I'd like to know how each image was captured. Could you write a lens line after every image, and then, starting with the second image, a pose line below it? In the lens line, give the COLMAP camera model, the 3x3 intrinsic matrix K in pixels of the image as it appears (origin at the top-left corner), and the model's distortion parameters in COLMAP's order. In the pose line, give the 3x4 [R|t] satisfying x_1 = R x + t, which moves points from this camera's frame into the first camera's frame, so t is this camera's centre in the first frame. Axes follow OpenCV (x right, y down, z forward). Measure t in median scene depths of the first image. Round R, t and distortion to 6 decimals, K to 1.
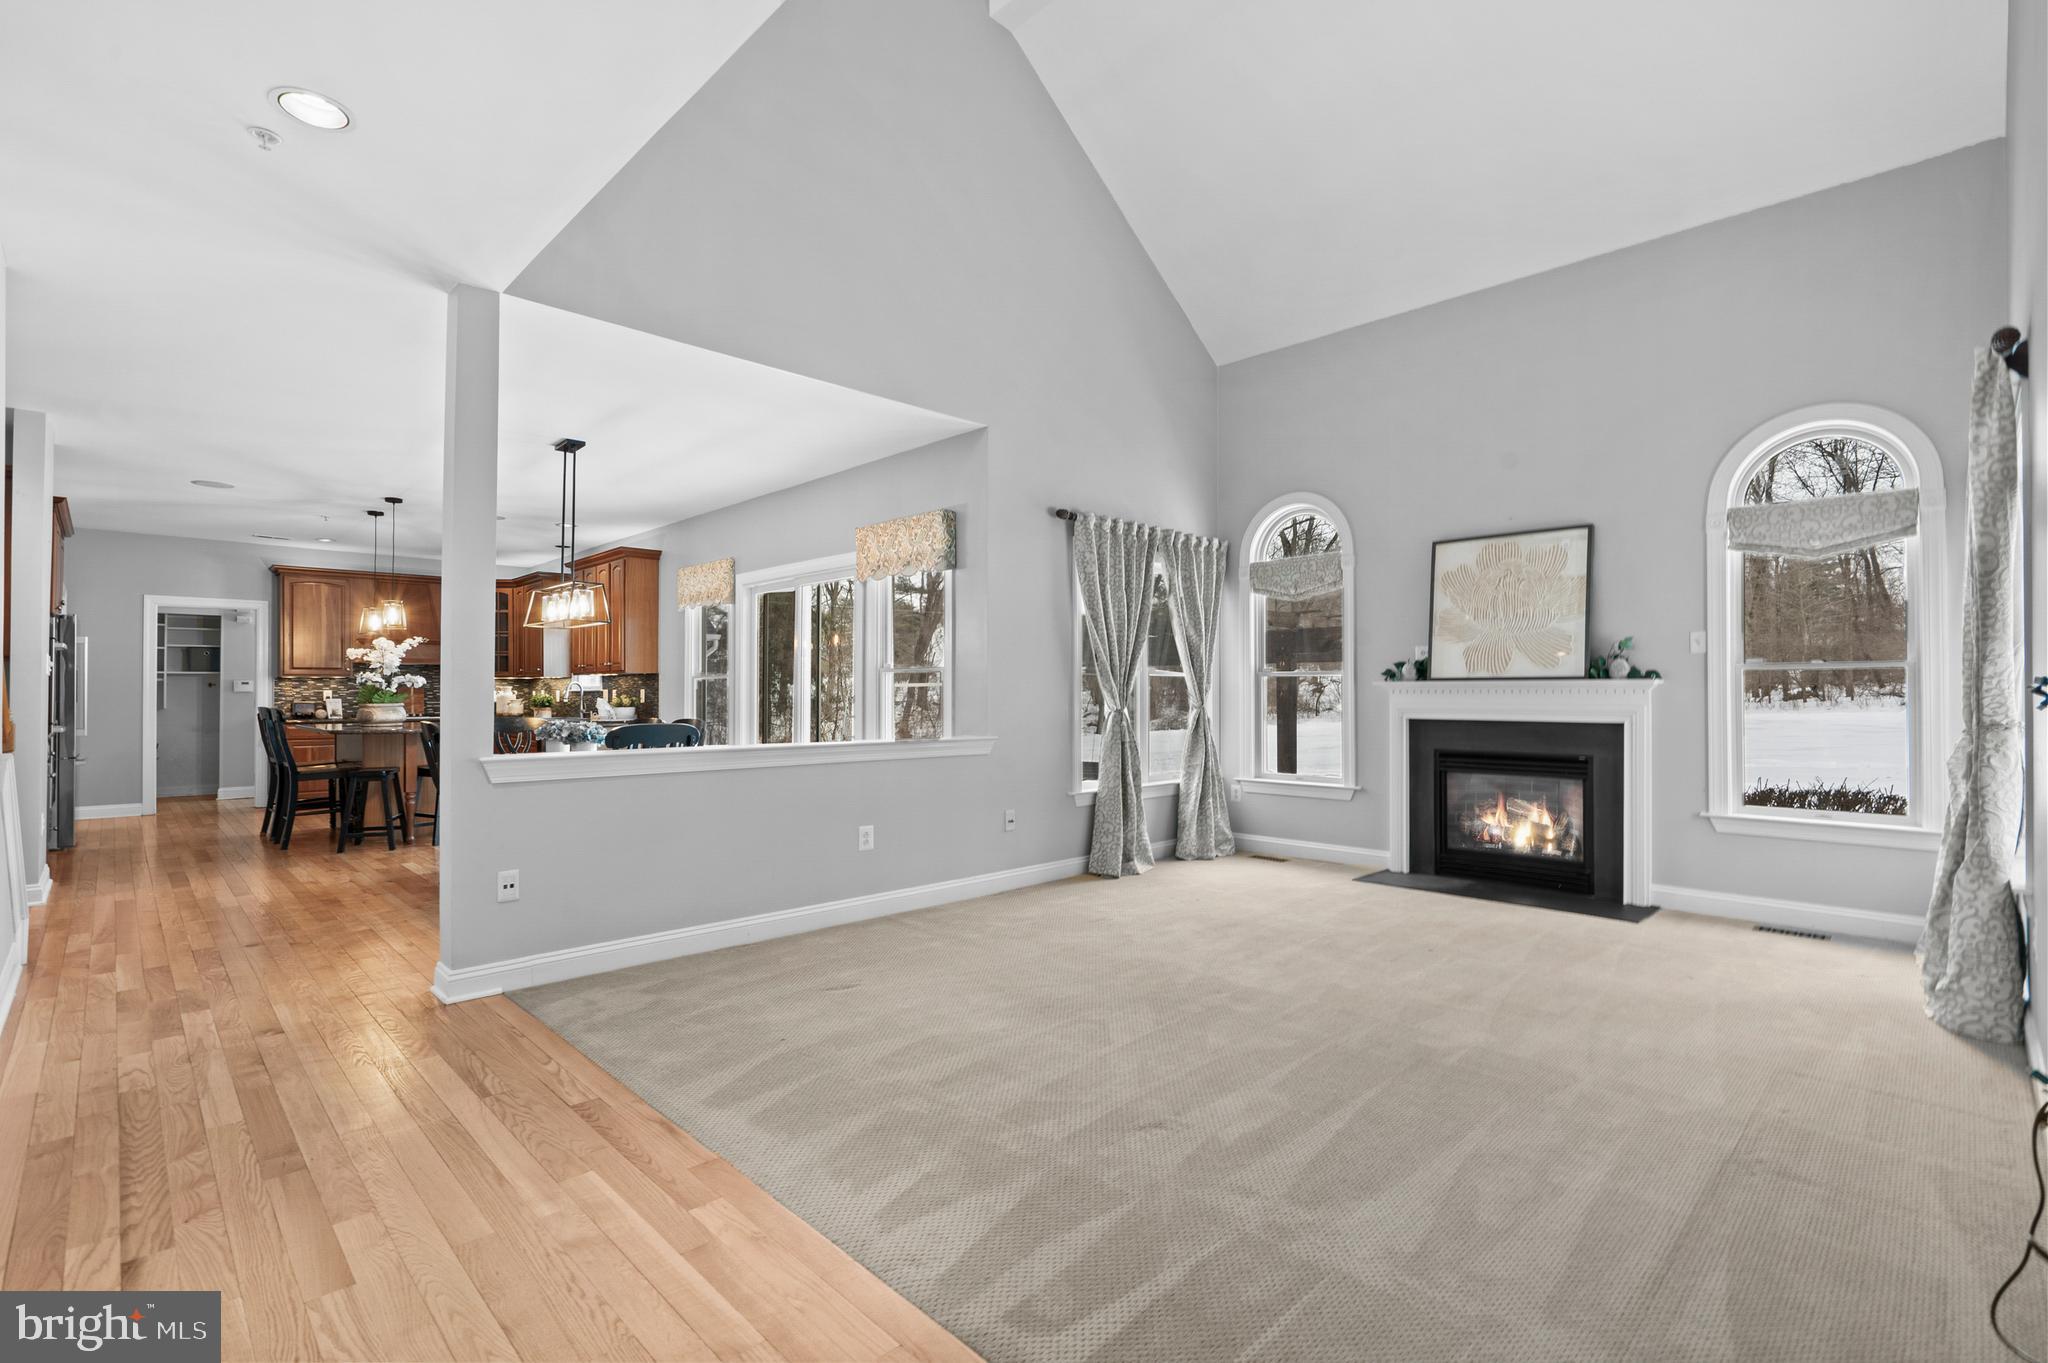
lens RADIAL K [[931.3, 0, 1030.8], [0, 931.3, 684.4], [0, 0, 1]] dist [-0.005661, 0.002570]
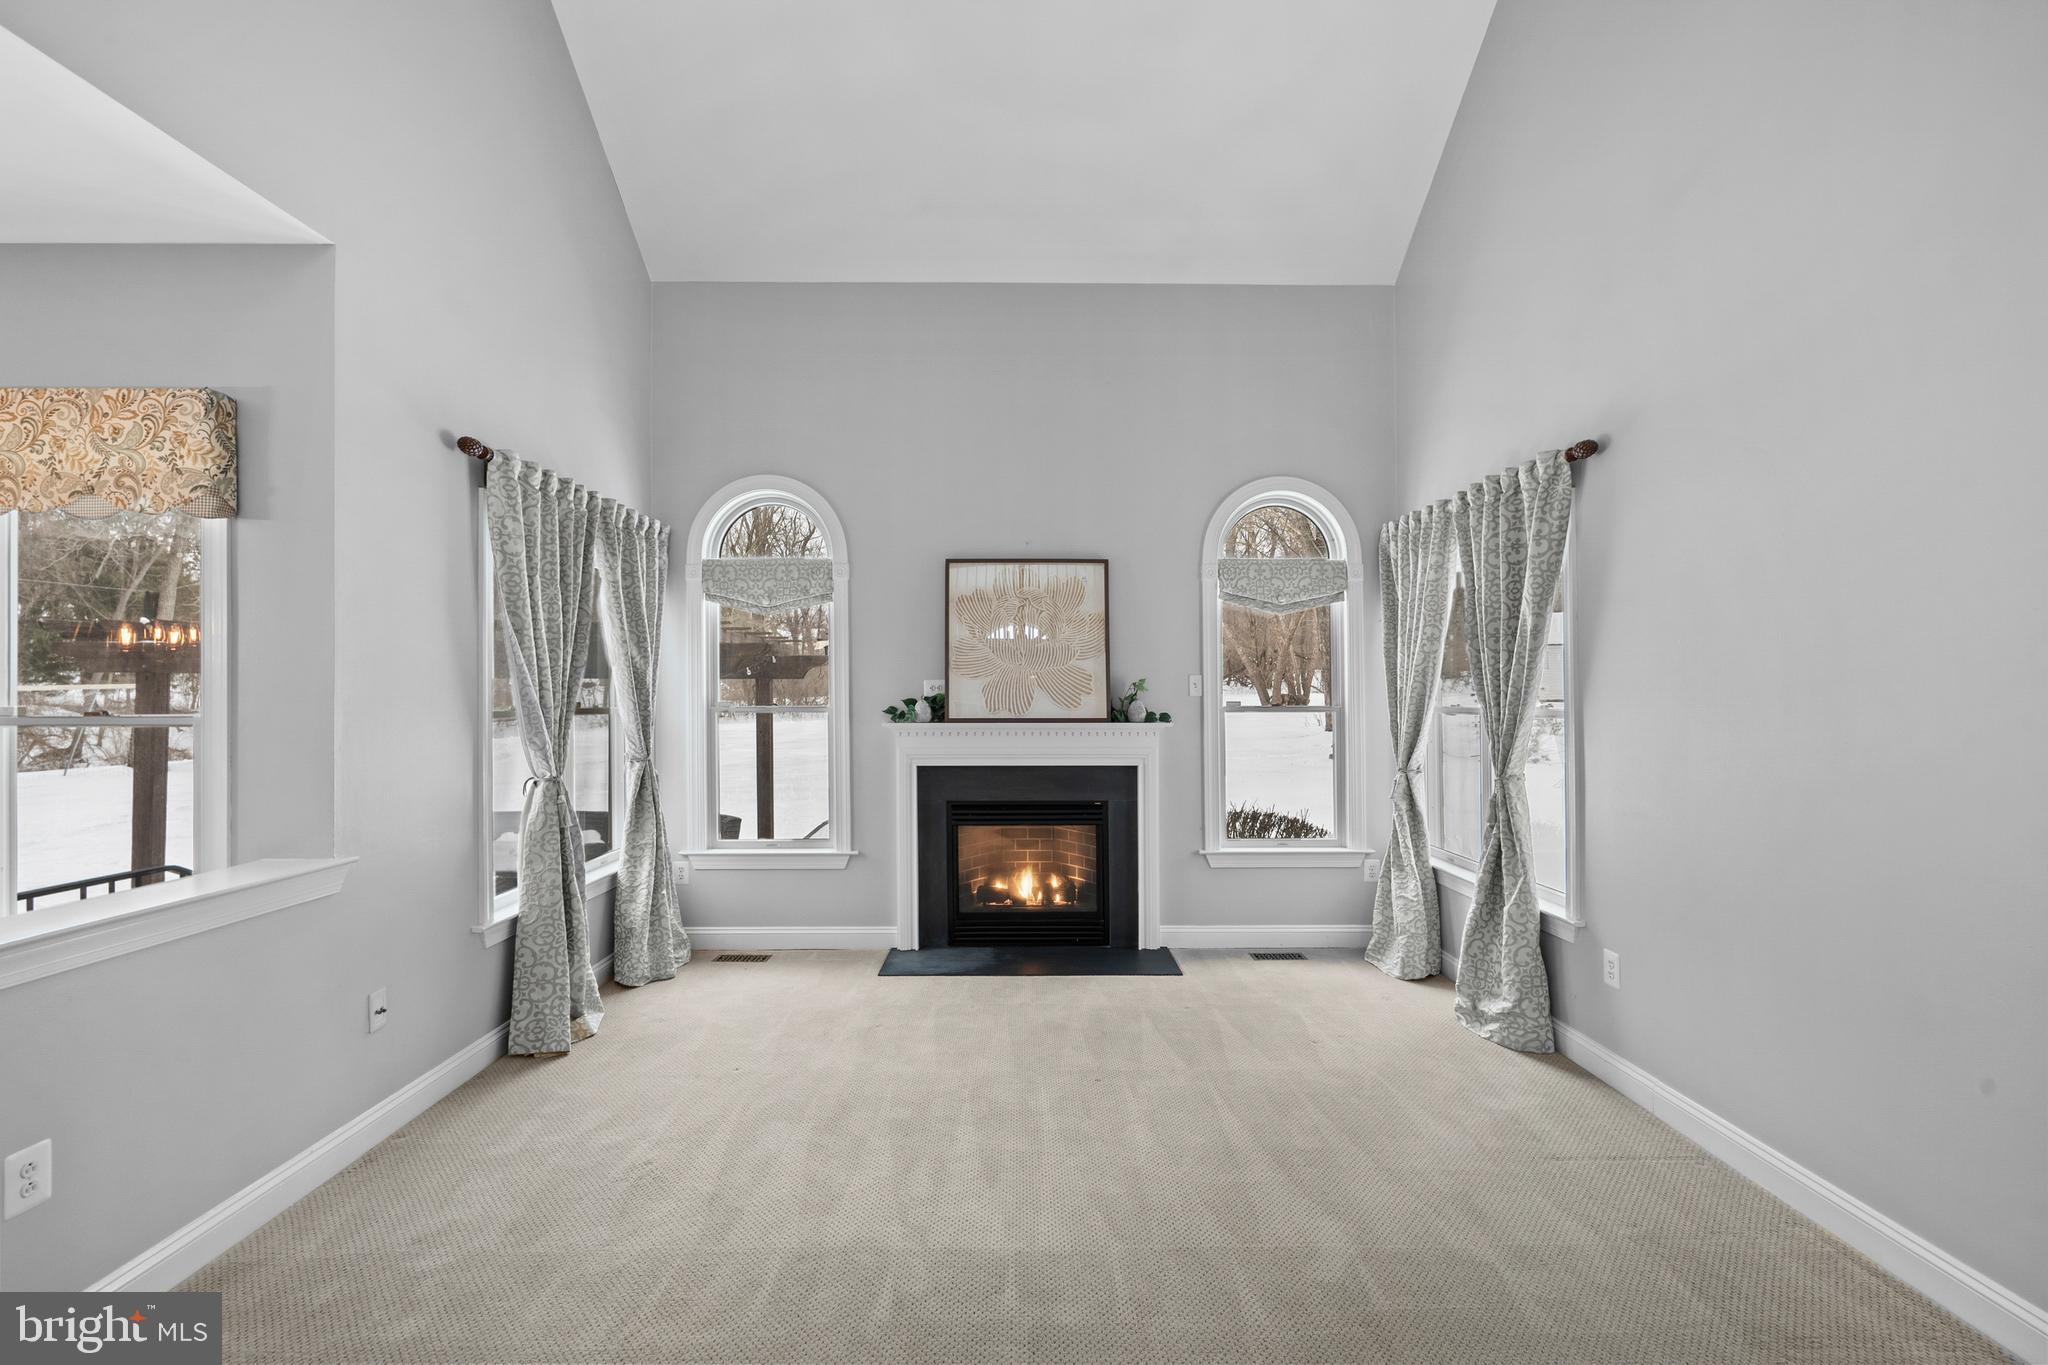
lens RADIAL K [[931.3, 0, 1021.6], [0, 931.3, 689.1], [0, 0, 1]] dist [-0.005661, 0.002570]
pose [[0.699598, 0.002465, 0.714533, -0.137207], [-0.007769, 0.999961, 0.004157, -0.038588], [-0.714495, -0.008459, 0.699590, 0.357302]]
